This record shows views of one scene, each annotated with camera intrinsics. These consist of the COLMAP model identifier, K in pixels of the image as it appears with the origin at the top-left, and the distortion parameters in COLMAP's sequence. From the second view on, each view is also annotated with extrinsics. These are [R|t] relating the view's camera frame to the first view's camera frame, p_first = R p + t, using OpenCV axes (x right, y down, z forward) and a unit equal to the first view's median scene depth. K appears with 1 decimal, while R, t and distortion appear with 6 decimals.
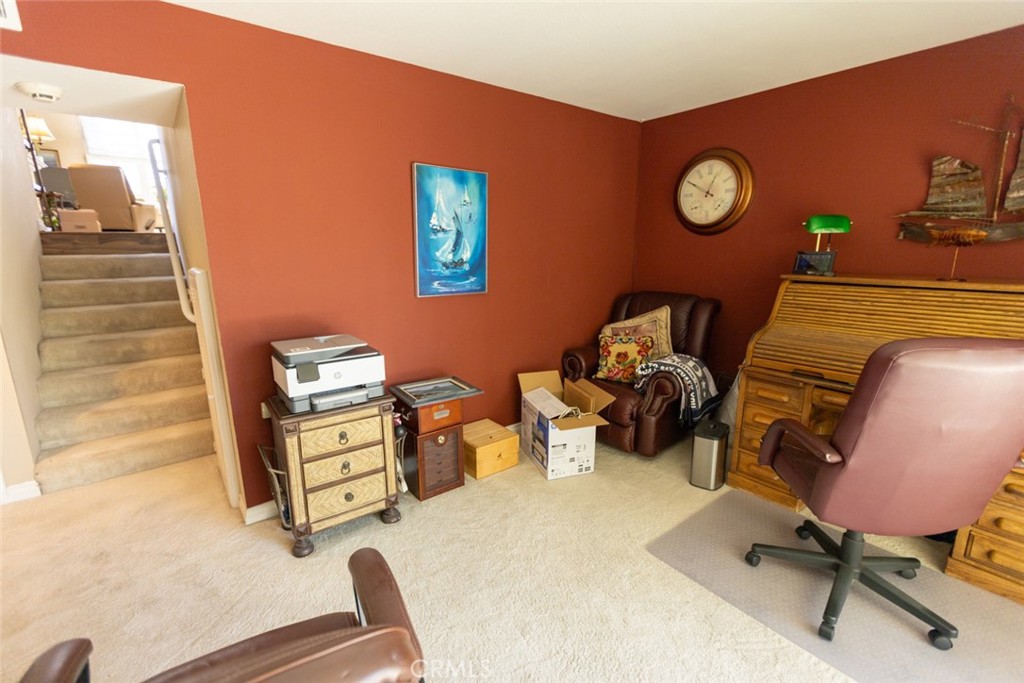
lens RADIAL K [[446.5, 0, 509.6], [0, 446.5, 343.8], [0, 0, 1]] dist [0.000189, -0.002580]
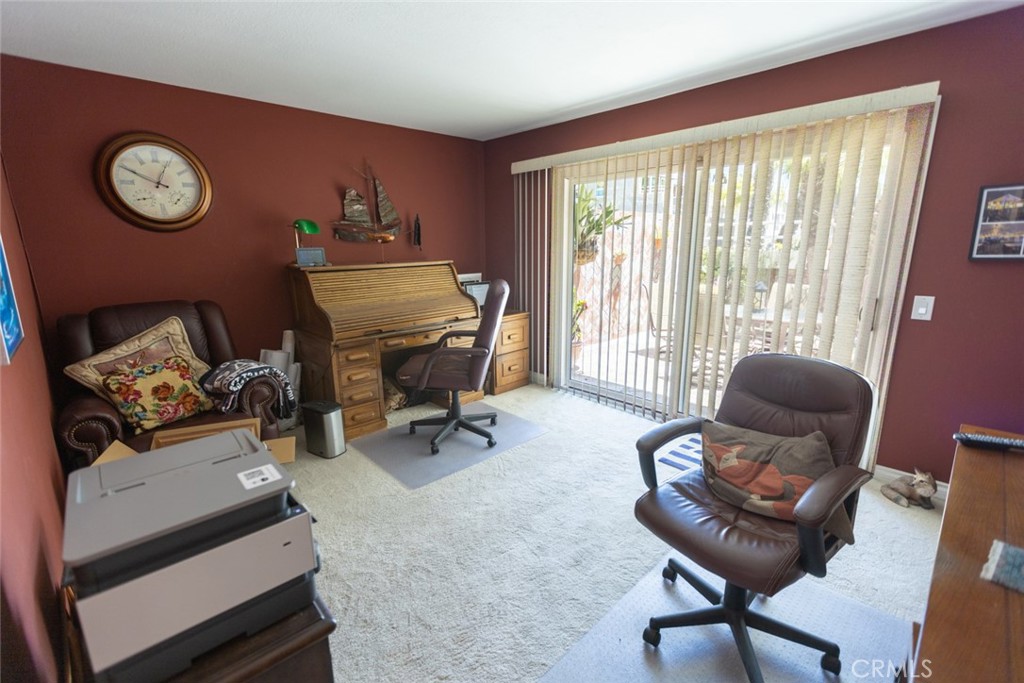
lens RADIAL K [[446.5, 0, 509.2], [0, 446.5, 340.3], [0, 0, 1]] dist [0.000189, -0.002580]
pose [[-0.102578, -0.204738, 0.973427, -0.600454], [0.223051, 0.948936, 0.223092, -0.101650], [-0.969395, 0.240008, -0.051673, 0.516654]]
